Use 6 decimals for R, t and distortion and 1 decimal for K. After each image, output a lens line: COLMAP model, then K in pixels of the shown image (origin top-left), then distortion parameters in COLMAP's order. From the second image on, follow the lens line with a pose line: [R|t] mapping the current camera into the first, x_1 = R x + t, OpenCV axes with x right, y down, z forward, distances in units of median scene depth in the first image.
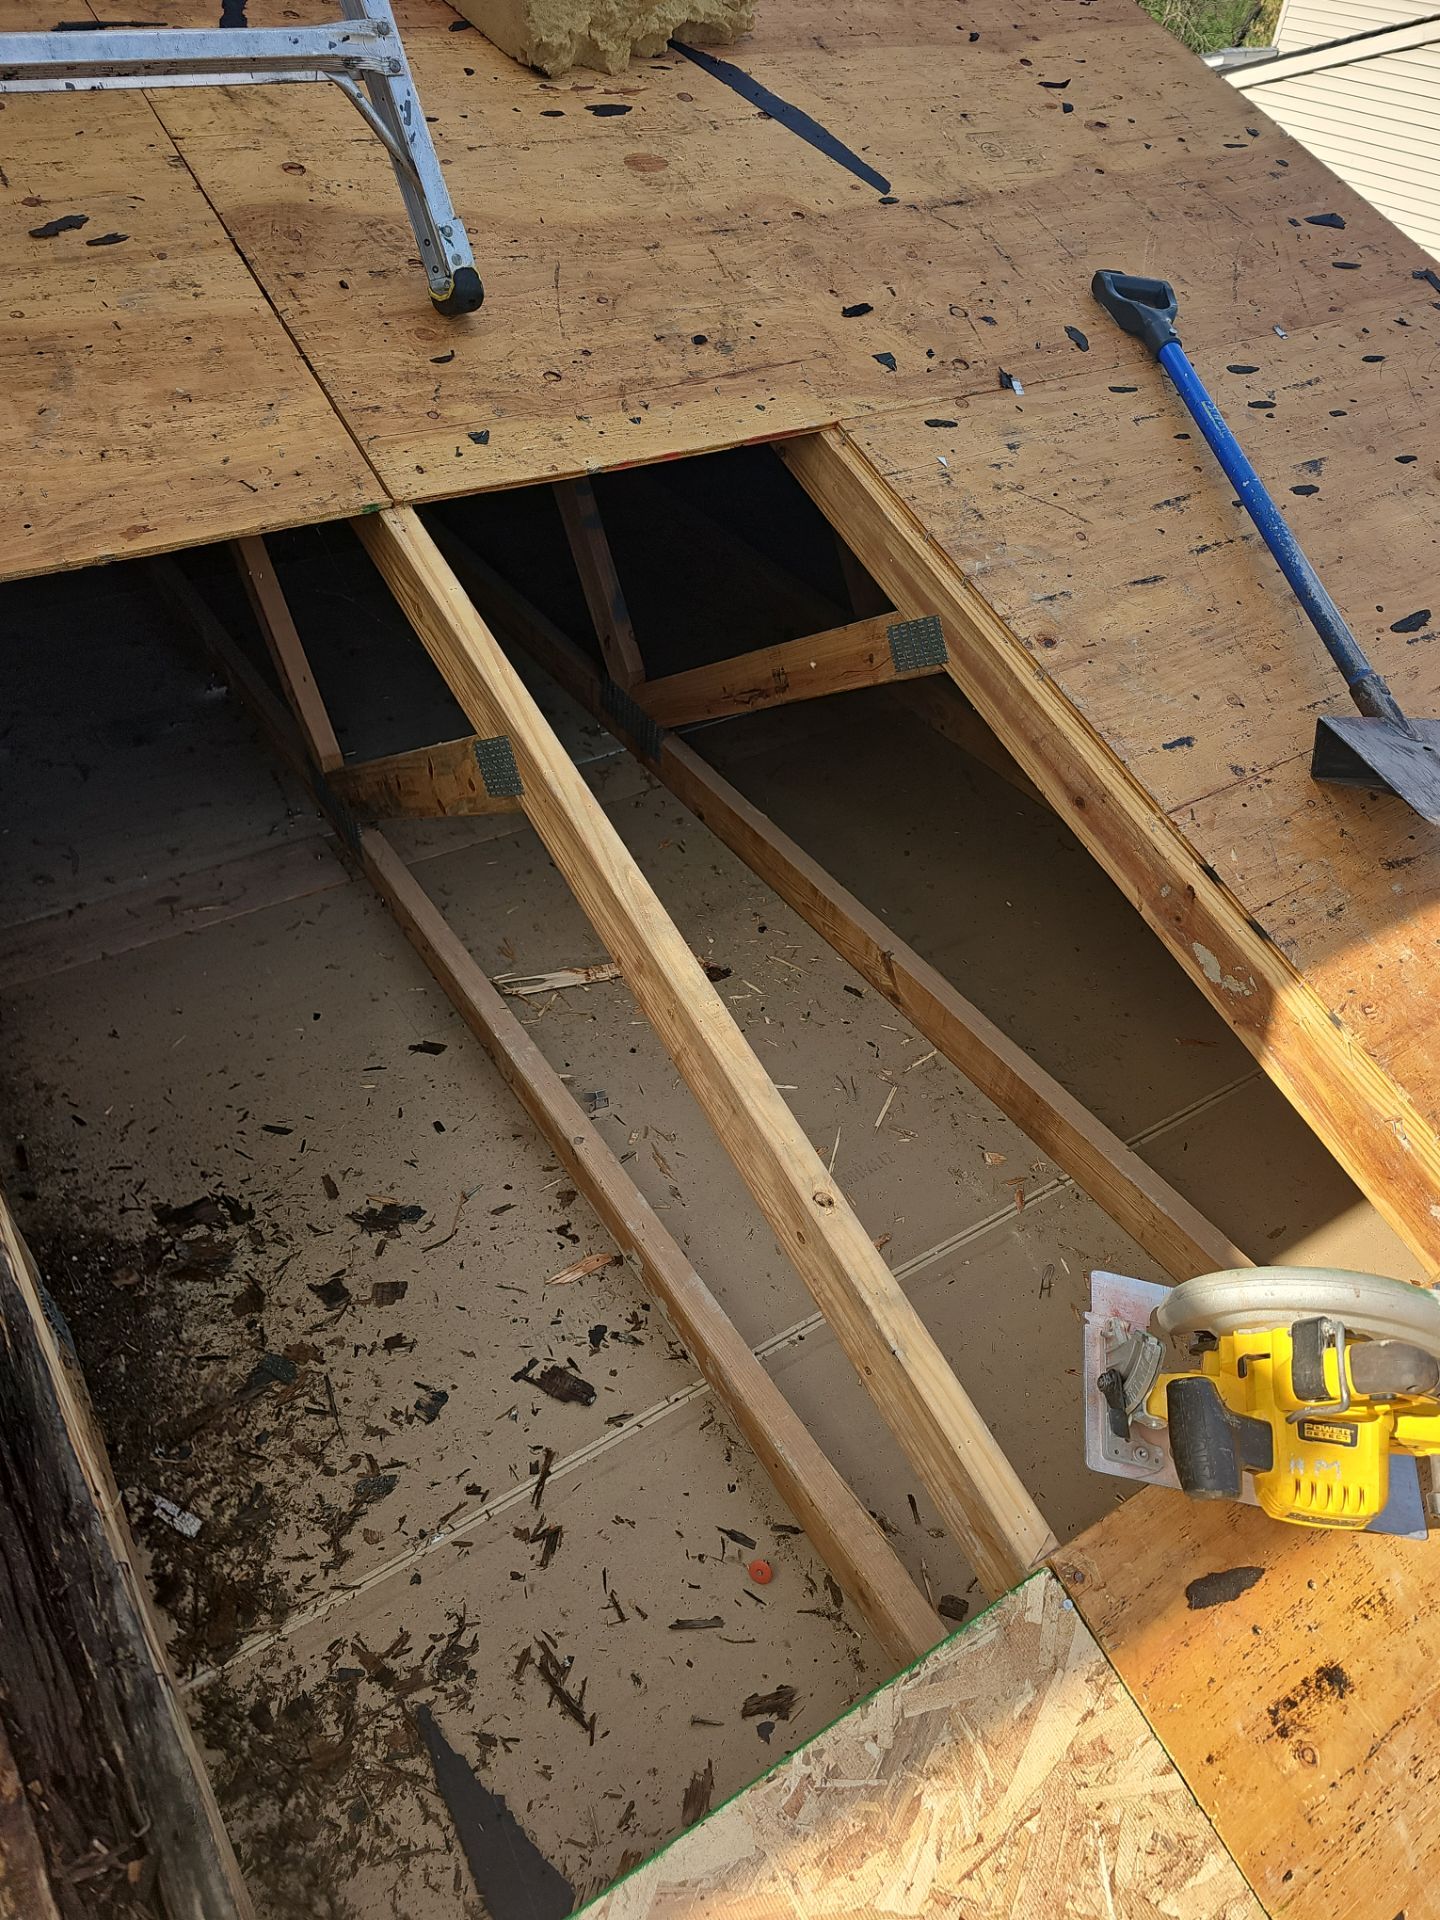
lens RADIAL K [[1247.7, 0, 720.0], [0, 1247.7, 960.0], [0, 0, 1]] dist [0.042442, -0.041171]
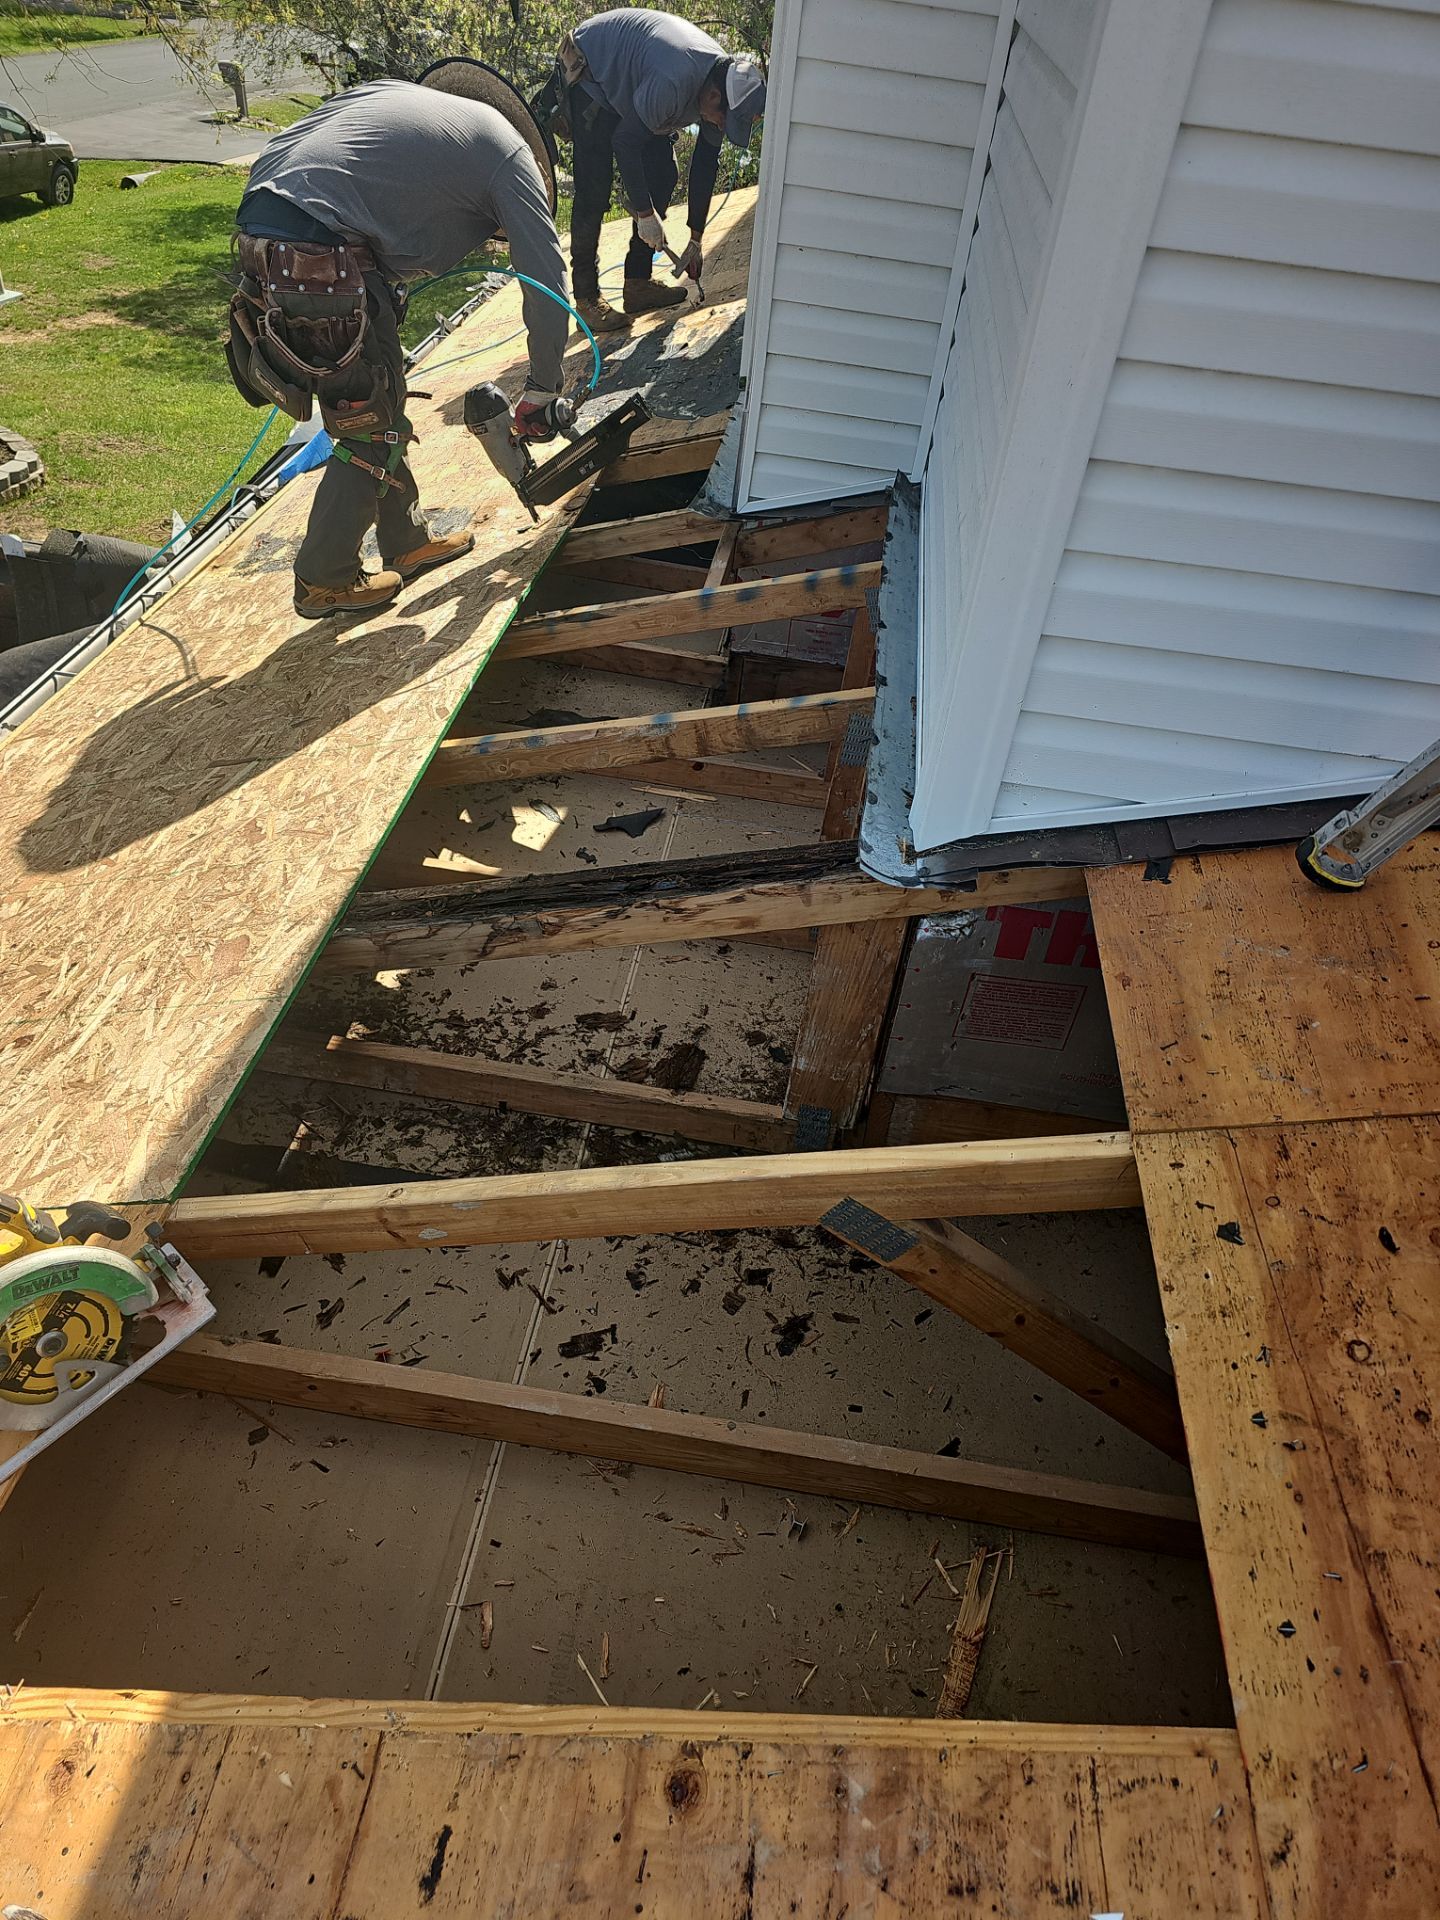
lens RADIAL K [[1257.9, 0, 743.2], [0, 1257.9, 966.1], [0, 0, 1]] dist [0.044563, -0.044335]
pose [[-0.621252, 0.409740, -0.667951, 0.518273], [-0.624910, 0.255242, 0.737793, -0.889019], [0.472792, 0.875765, 0.097481, 0.593166]]
